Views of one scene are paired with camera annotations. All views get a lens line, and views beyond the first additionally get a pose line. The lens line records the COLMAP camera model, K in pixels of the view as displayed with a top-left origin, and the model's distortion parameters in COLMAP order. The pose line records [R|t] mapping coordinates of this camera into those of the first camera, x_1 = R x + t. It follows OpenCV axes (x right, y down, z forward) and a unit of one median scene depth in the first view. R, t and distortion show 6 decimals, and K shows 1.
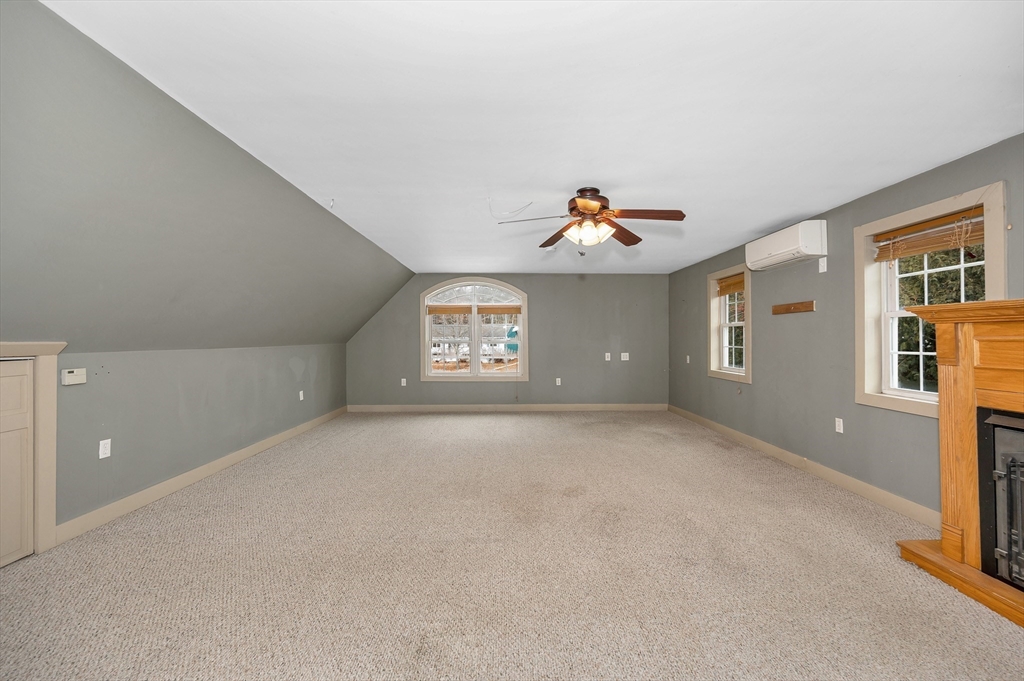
lens RADIAL K [[404.0, 0, 517.8], [0, 404.0, 334.9], [0, 0, 1]] dist [-0.002336, -0.001142]
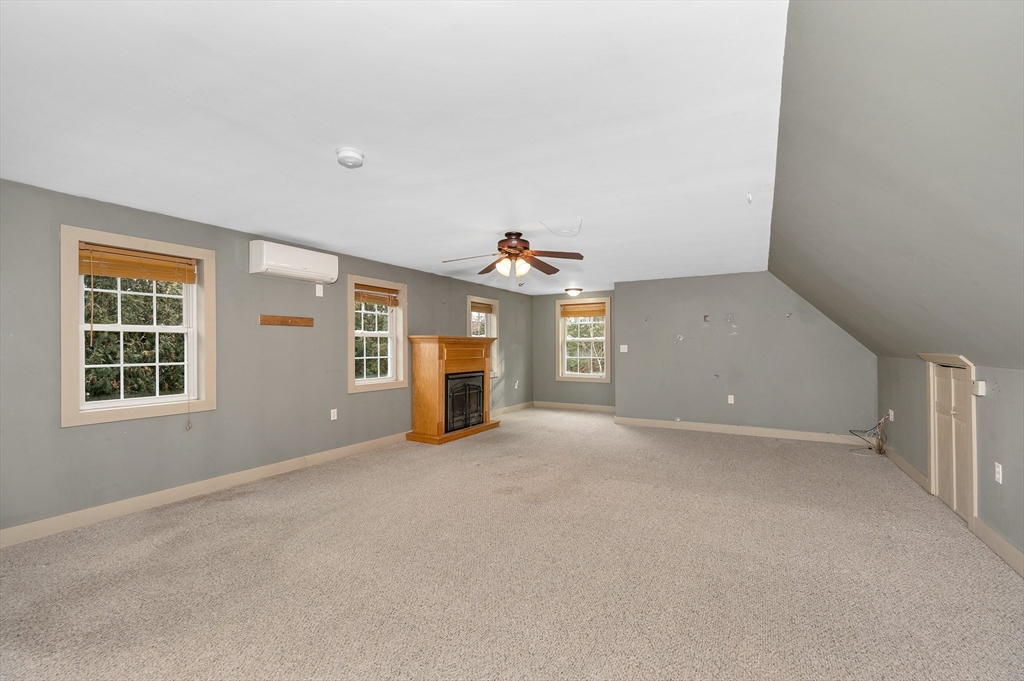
lens RADIAL K [[431.4, 0, 515.6], [0, 431.4, 342.3], [0, 0, 1]] dist [-0.003852, 0.001255]
pose [[-0.859827, 0.003972, 0.510571, -0.443948], [-0.004893, 0.999860, -0.016018, 0.003433], [-0.510563, -0.016271, -0.859687, 1.865707]]
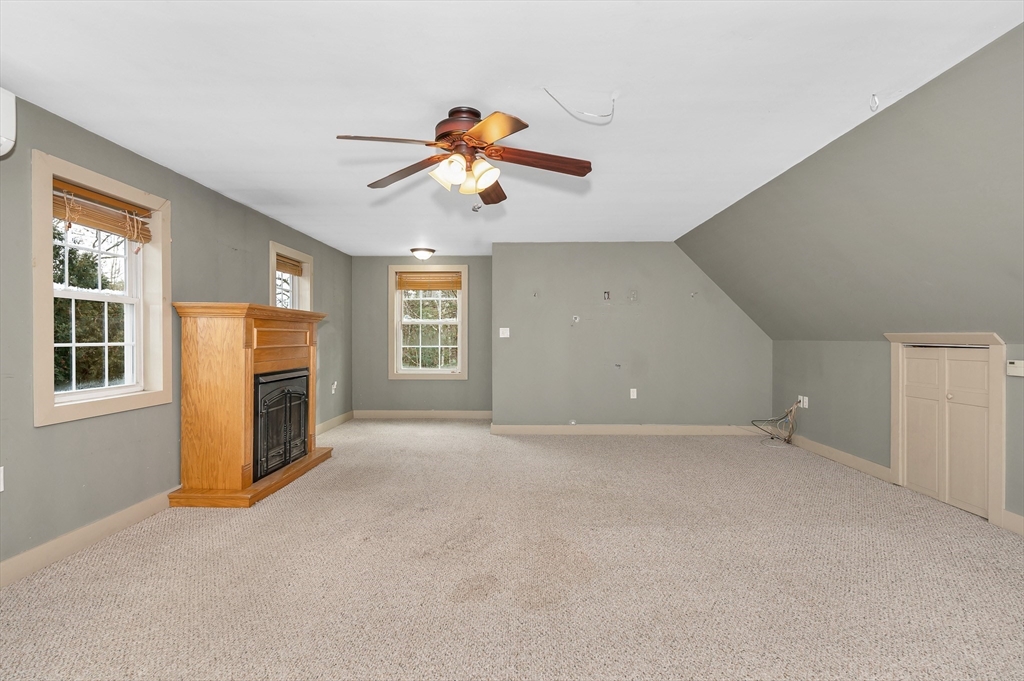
lens RADIAL K [[498.2, 0, 511.9], [0, 498.2, 339.0], [0, 0, 1]] dist [-0.001904, 0.000272]
pose [[-0.999183, -0.002568, 0.040322, 0.054781], [-0.002804, 0.999979, -0.005784, 0.029955], [-0.040306, -0.005892, -0.999170, 1.600673]]
